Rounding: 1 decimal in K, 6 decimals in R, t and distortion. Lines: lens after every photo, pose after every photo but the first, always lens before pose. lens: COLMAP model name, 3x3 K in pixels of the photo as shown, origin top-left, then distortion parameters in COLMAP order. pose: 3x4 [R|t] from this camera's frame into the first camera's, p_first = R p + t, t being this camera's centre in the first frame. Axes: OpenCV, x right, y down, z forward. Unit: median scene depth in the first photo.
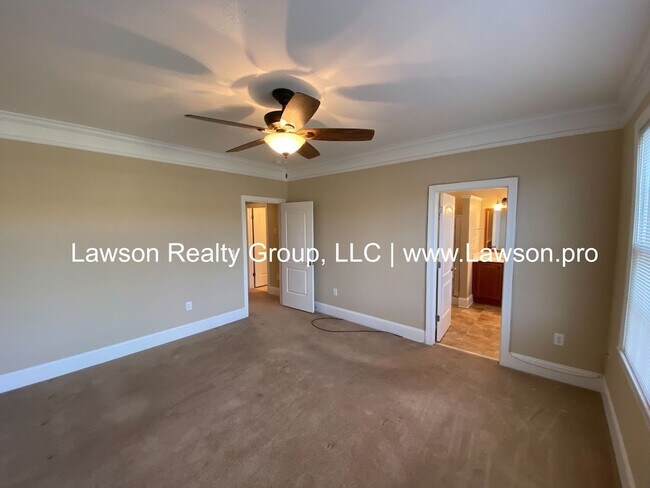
lens RADIAL K [[262.0, 0, 323.8], [0, 262.0, 243.7], [0, 0, 1]] dist [0.026625, -0.022166]
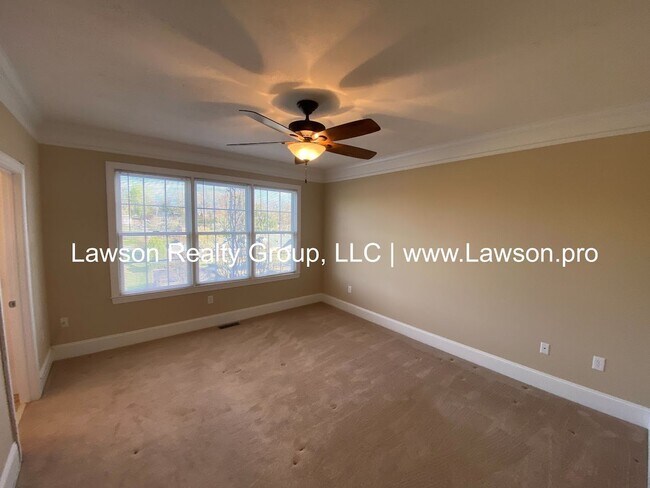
lens RADIAL K [[262.0, 0, 323.8], [0, 262.0, 243.7], [0, 0, 1]] dist [0.026625, -0.022166]
pose [[-0.984860, -0.027913, 0.171089, -0.256658], [-0.000825, 0.987695, 0.156392, -0.109123], [-0.173349, 0.153883, -0.972764, 1.311990]]
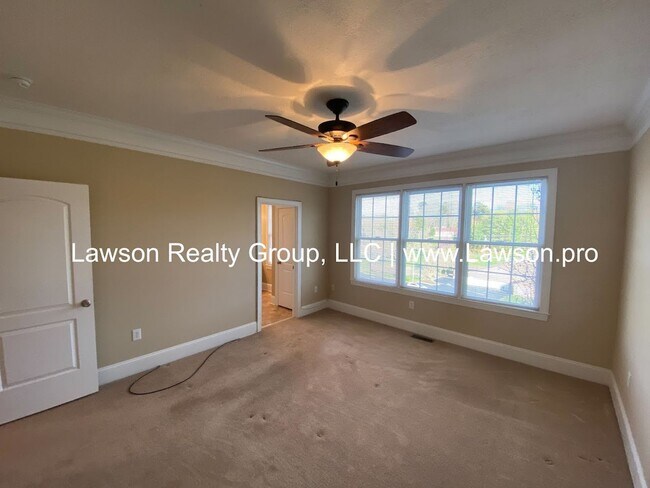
lens RADIAL K [[262.0, 0, 323.8], [0, 262.0, 243.7], [0, 0, 1]] dist [0.026625, -0.022166]
pose [[0.020697, -0.057299, 0.998142, -0.747540], [0.068925, 0.996063, 0.055750, -0.053537], [-0.997407, 0.067643, 0.024565, 0.659473]]
